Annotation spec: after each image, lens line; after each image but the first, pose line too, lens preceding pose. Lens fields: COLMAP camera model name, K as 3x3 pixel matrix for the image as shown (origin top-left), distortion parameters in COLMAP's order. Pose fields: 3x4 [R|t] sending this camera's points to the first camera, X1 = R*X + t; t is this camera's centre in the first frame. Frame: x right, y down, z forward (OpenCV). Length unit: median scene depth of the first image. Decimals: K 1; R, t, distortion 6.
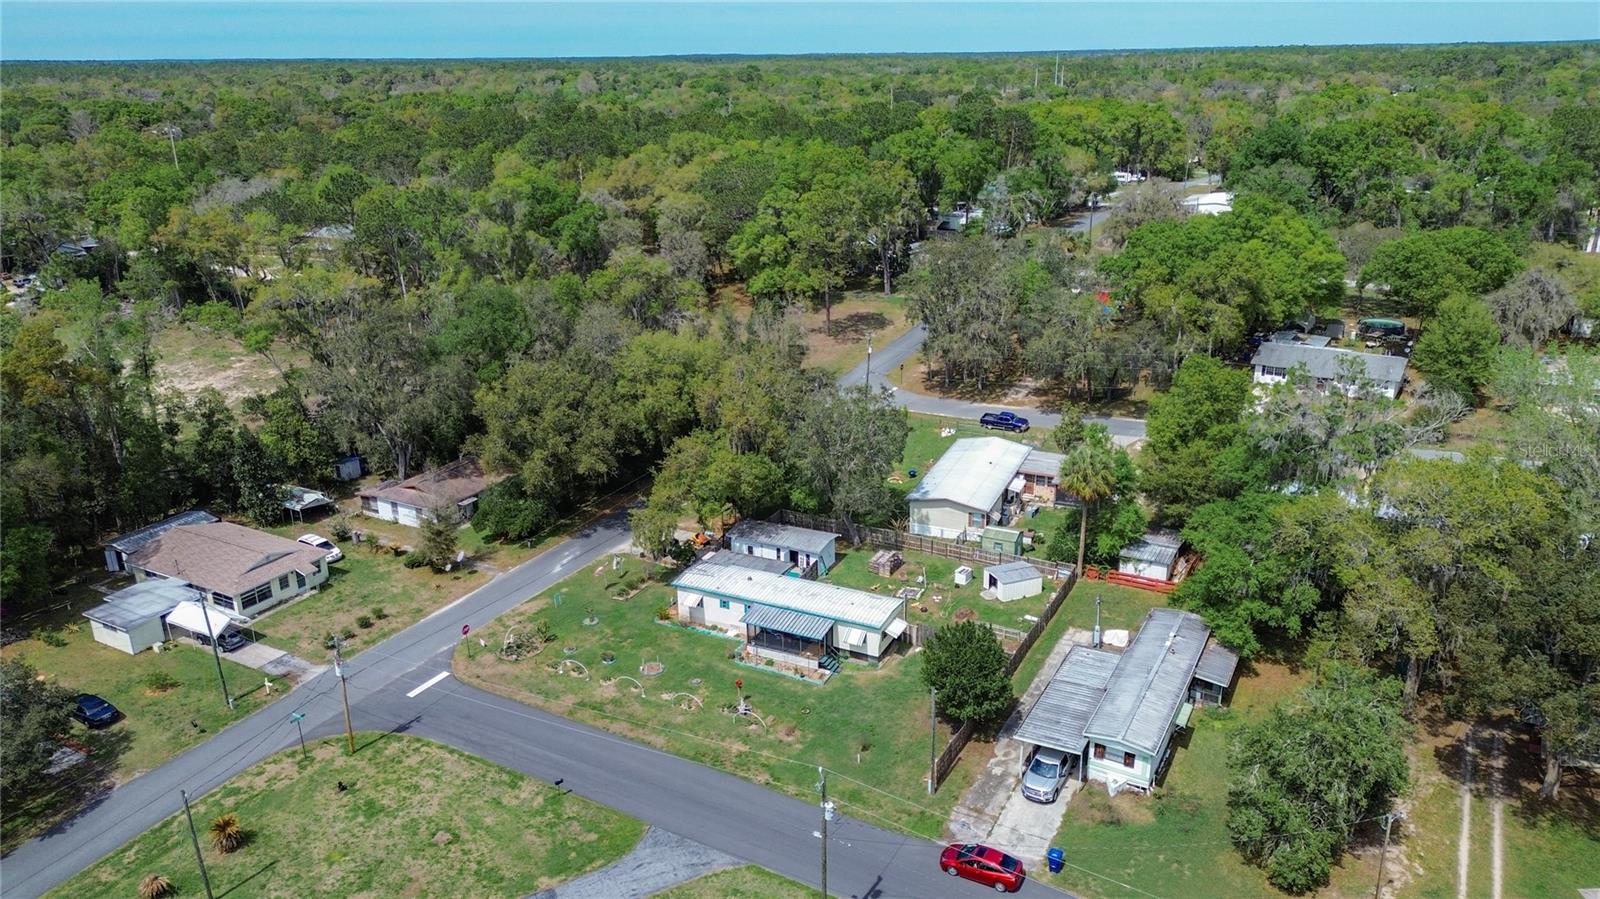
lens RADIAL K [[1127.1, 0, 800.0], [0, 1127.1, 449.5], [0, 0, 1]] dist [0.074069, -0.067528]
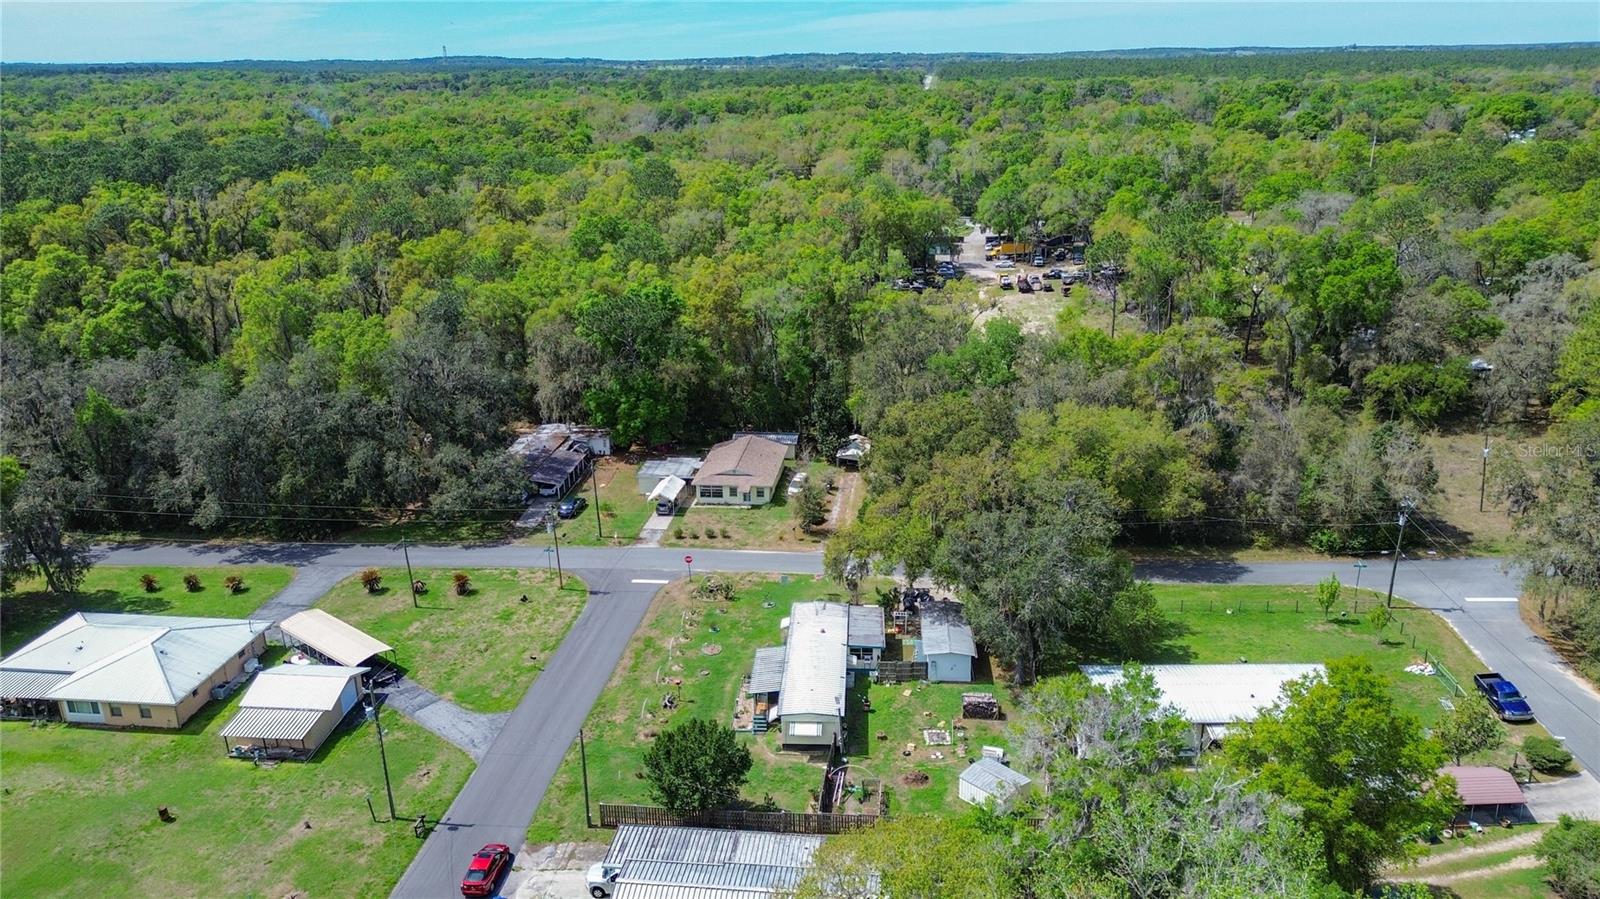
lens RADIAL K [[1127.1, 0, 800.0], [0, 1127.1, 449.5], [0, 0, 1]] dist [0.074069, -0.067528]
pose [[0.394241, 0.312956, -0.864079, 0.826249], [-0.298271, 0.932905, 0.201796, -0.256728], [0.869257, 0.178174, 0.461135, 0.480706]]
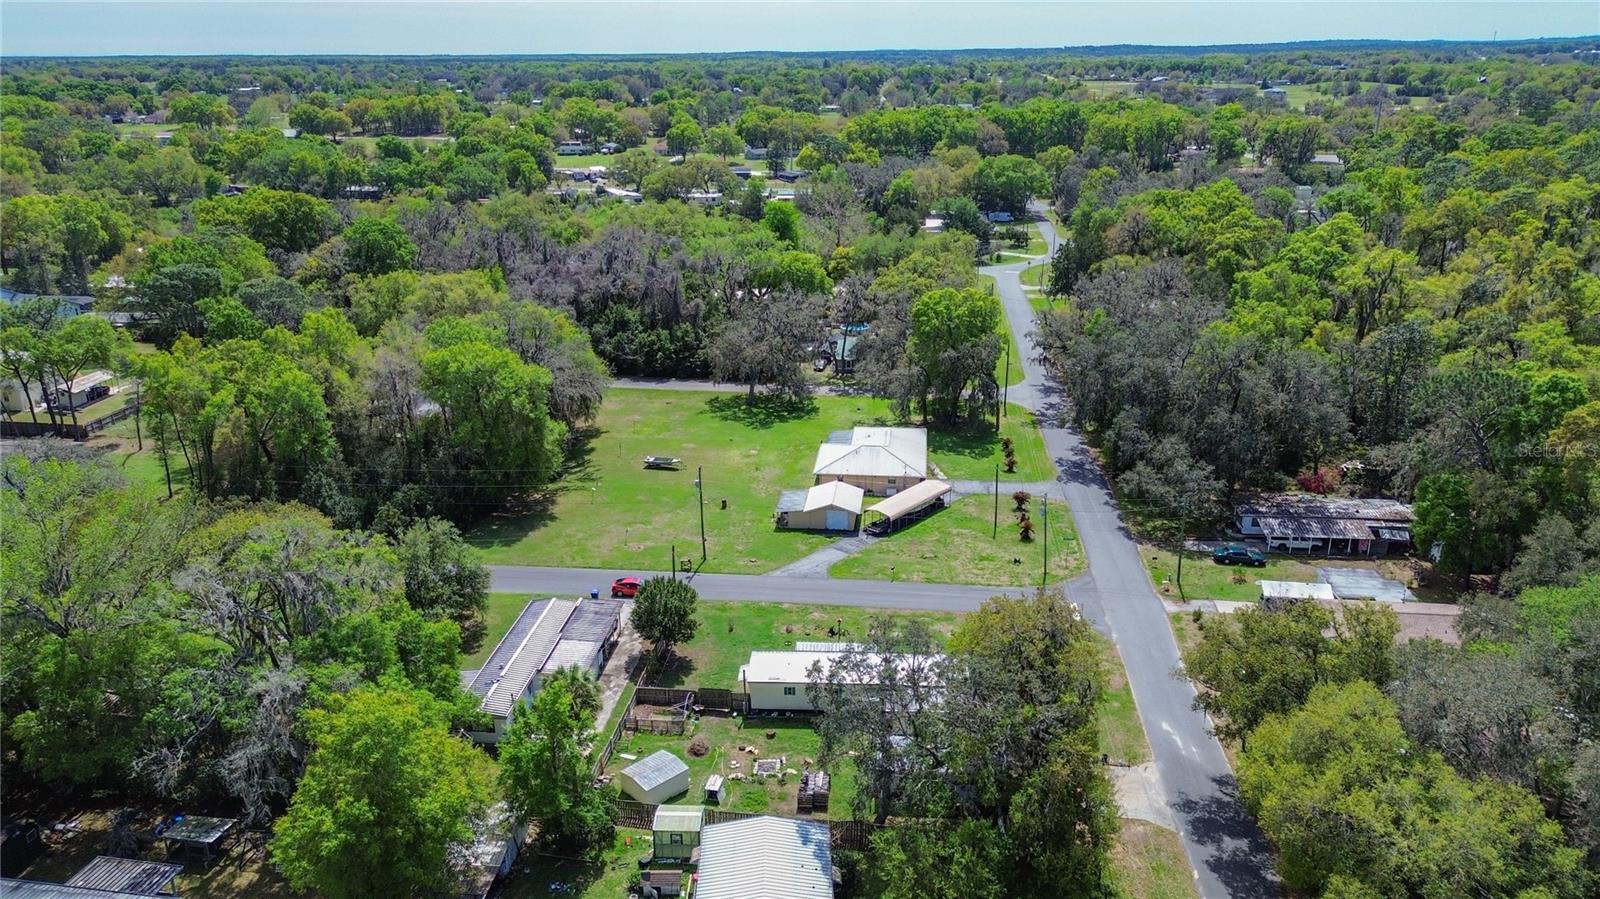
lens RADIAL K [[1127.1, 0, 800.0], [0, 1127.1, 449.5], [0, 0, 1]] dist [0.074069, -0.067528]
pose [[-0.914637, 0.158933, -0.371725, 0.394594], [-0.108421, 0.789368, 0.604270, -0.661380], [0.389466, 0.592991, -0.704754, 1.609637]]
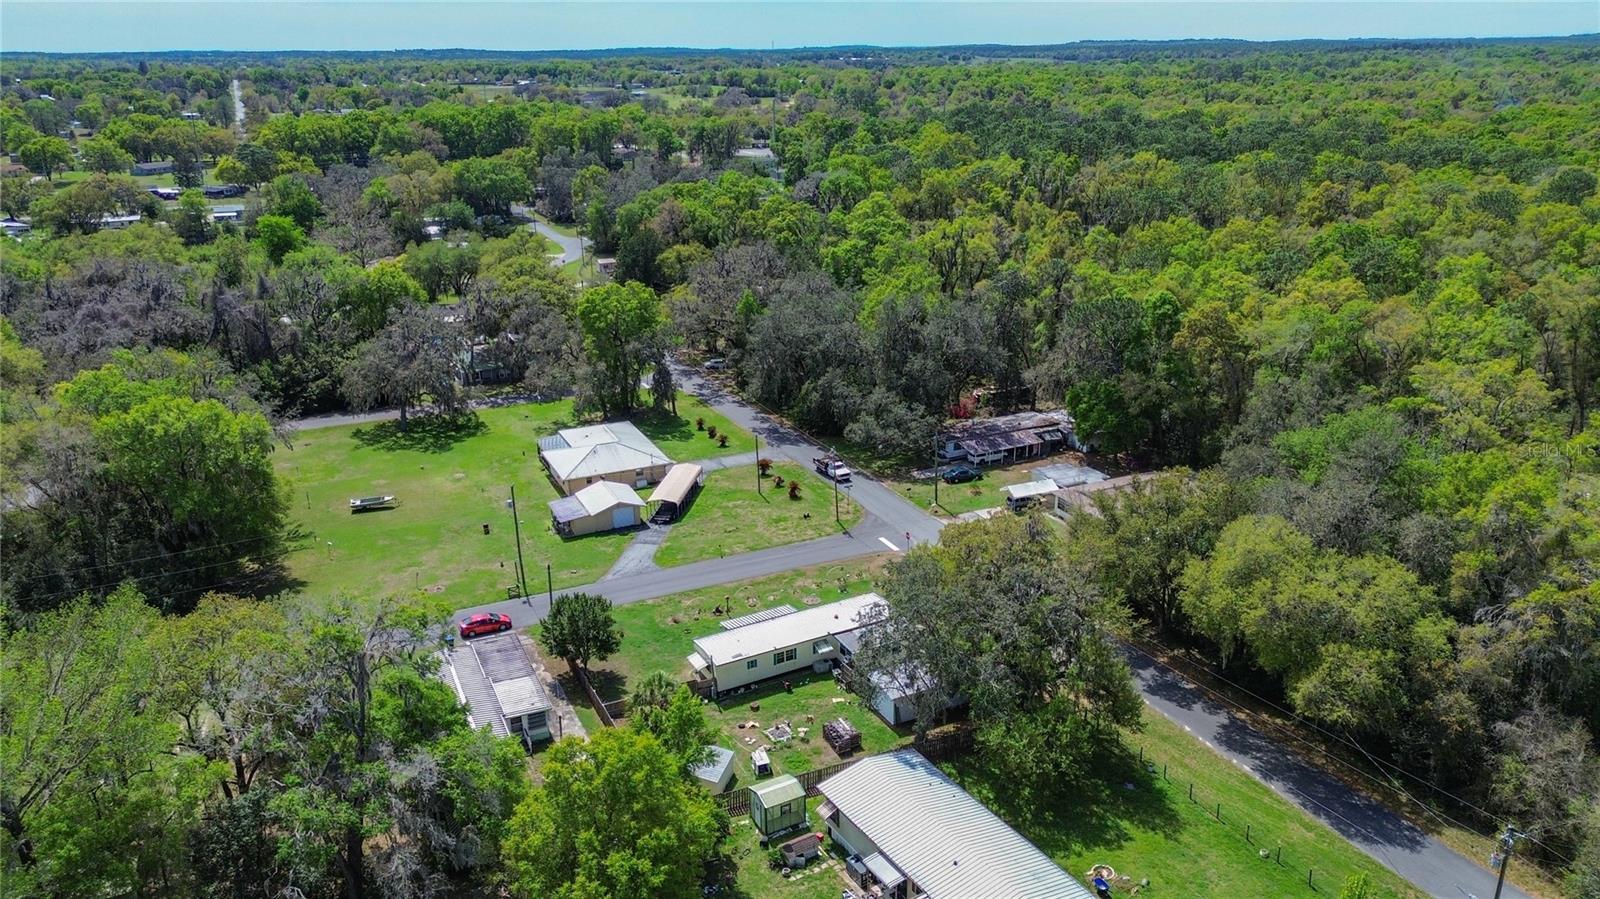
lens RADIAL K [[1127.1, 0, 800.0], [0, 1127.1, 449.5], [0, 0, 1]] dist [0.074069, -0.067528]
pose [[-0.574084, 0.295777, -0.763507, 0.786755], [-0.250020, 0.824617, 0.507442, -0.584282], [0.779691, 0.482206, -0.399449, 1.373300]]
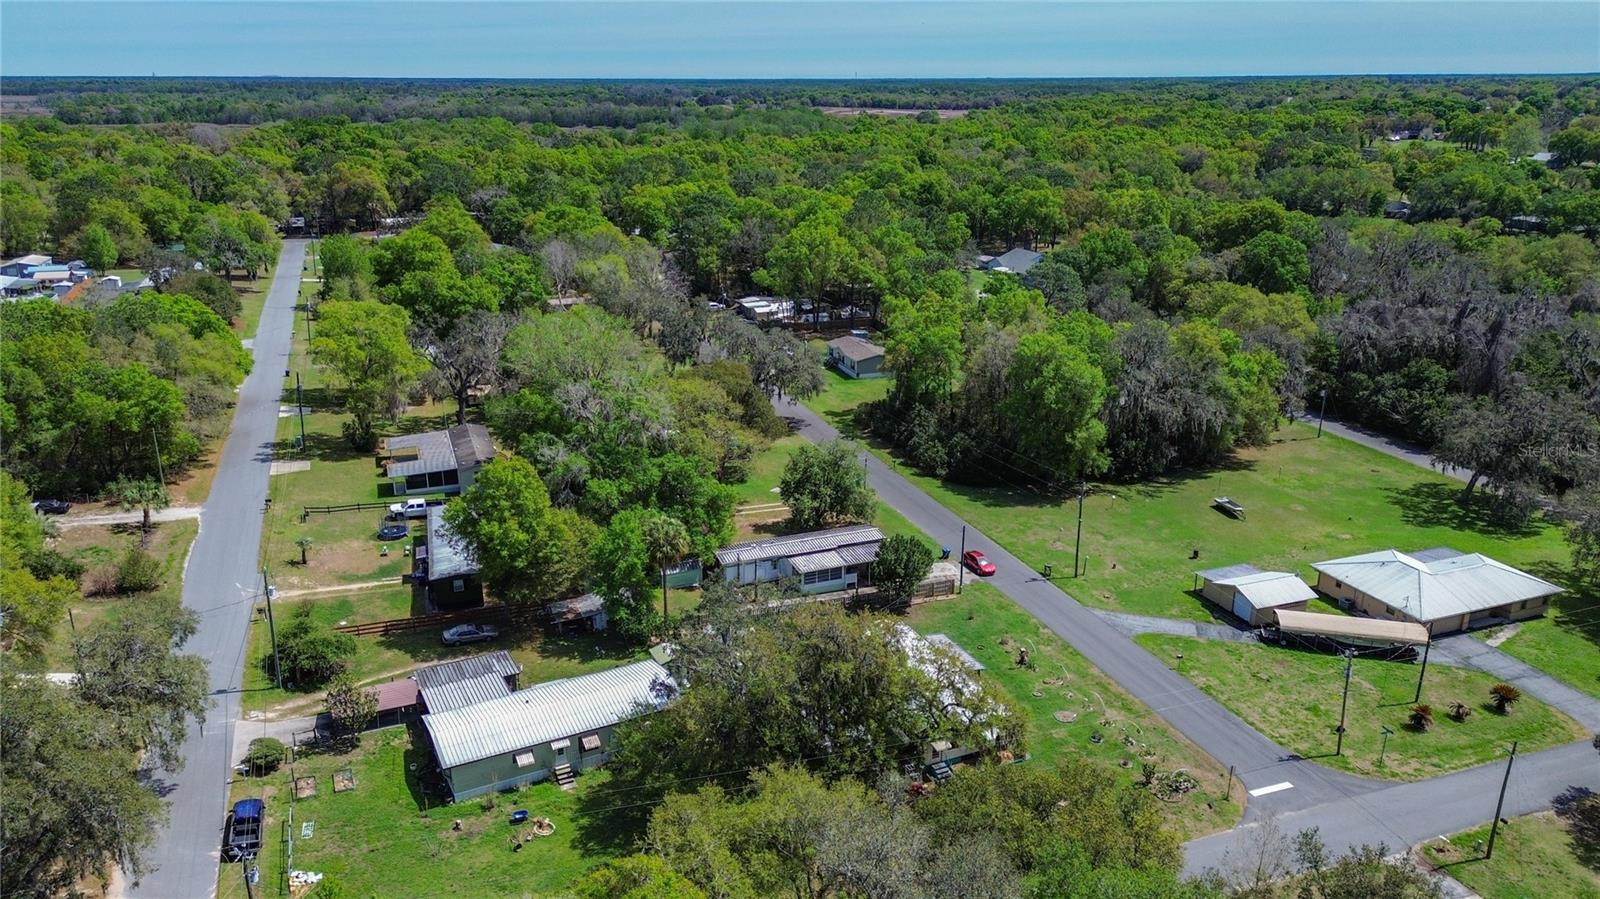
lens RADIAL K [[1127.1, 0, 800.0], [0, 1127.1, 449.5], [0, 0, 1]] dist [0.074069, -0.067528]
pose [[-0.775799, -0.177625, 0.605463, -0.539527], [0.223783, 0.819729, 0.527225, -0.650142], [-0.589964, 0.544512, -0.596195, 1.618796]]
